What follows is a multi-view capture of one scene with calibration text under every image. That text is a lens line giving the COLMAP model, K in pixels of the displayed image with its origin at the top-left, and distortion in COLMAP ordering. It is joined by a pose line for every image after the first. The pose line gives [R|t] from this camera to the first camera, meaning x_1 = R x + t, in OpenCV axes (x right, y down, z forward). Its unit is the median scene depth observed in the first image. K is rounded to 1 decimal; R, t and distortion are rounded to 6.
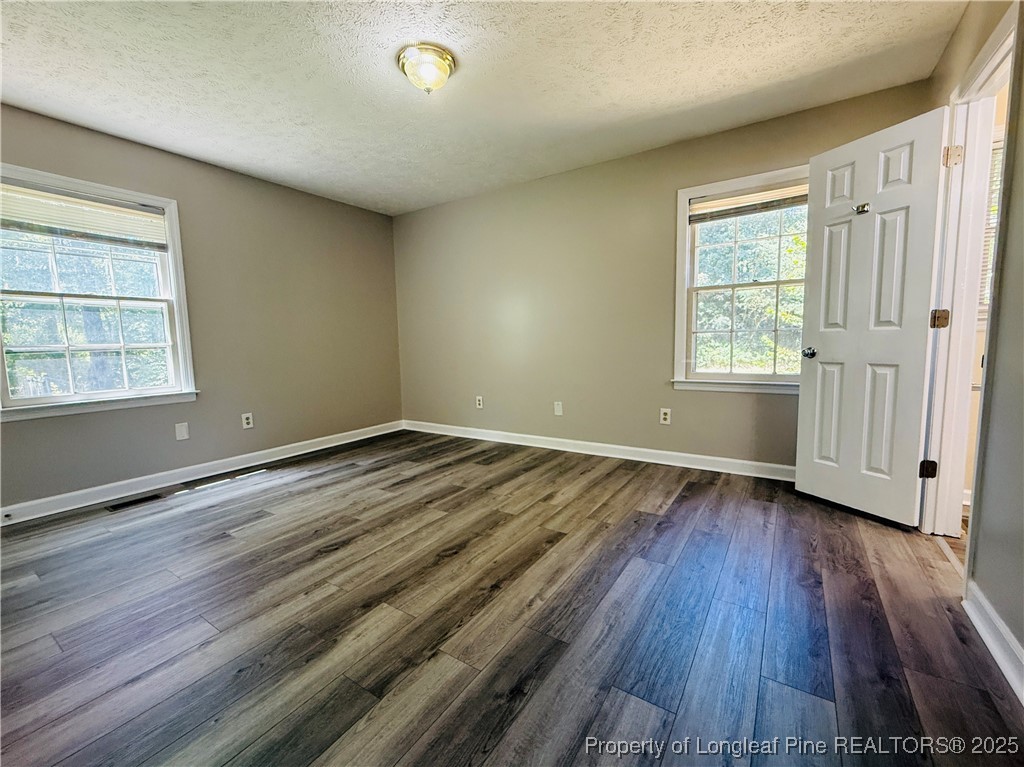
lens RADIAL K [[409.6, 0, 511.2], [0, 409.6, 381.4], [0, 0, 1]] dist [-0.000531, -0.000088]
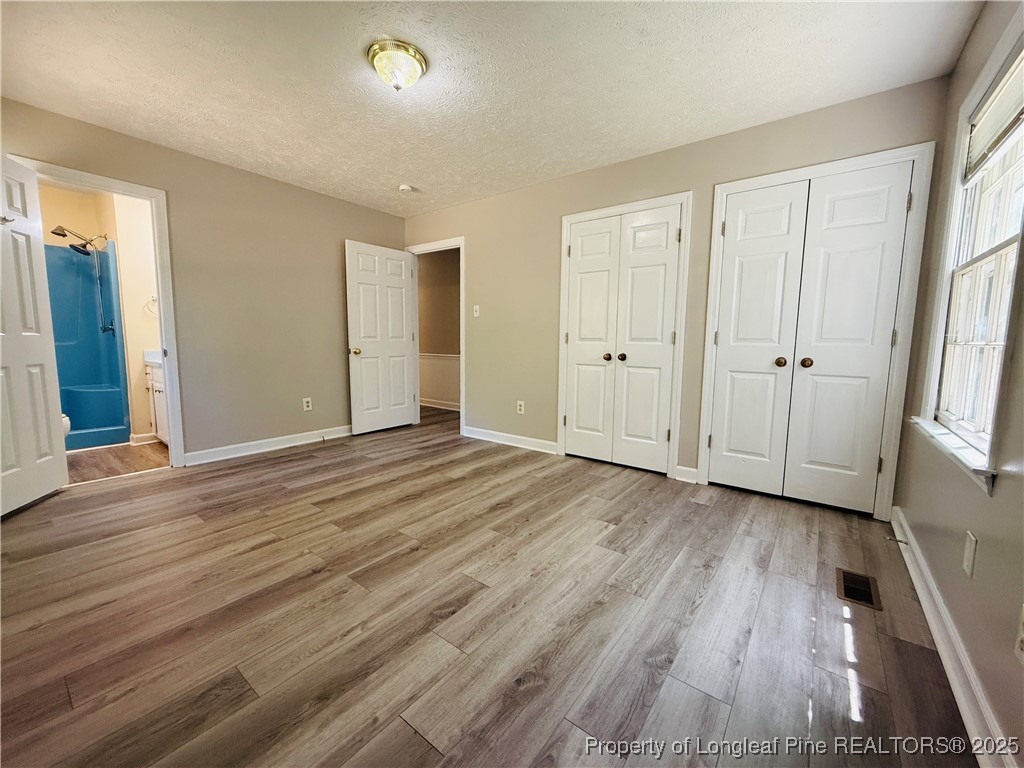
lens RADIAL K [[409.6, 0, 505.9], [0, 409.6, 385.0], [0, 0, 1]] dist [-0.000531, -0.000088]
pose [[-0.995341, -0.001411, 0.096404, -0.493049], [0.018529, 0.978456, 0.205623, -0.180323], [-0.094617, 0.206451, -0.973871, 1.849790]]
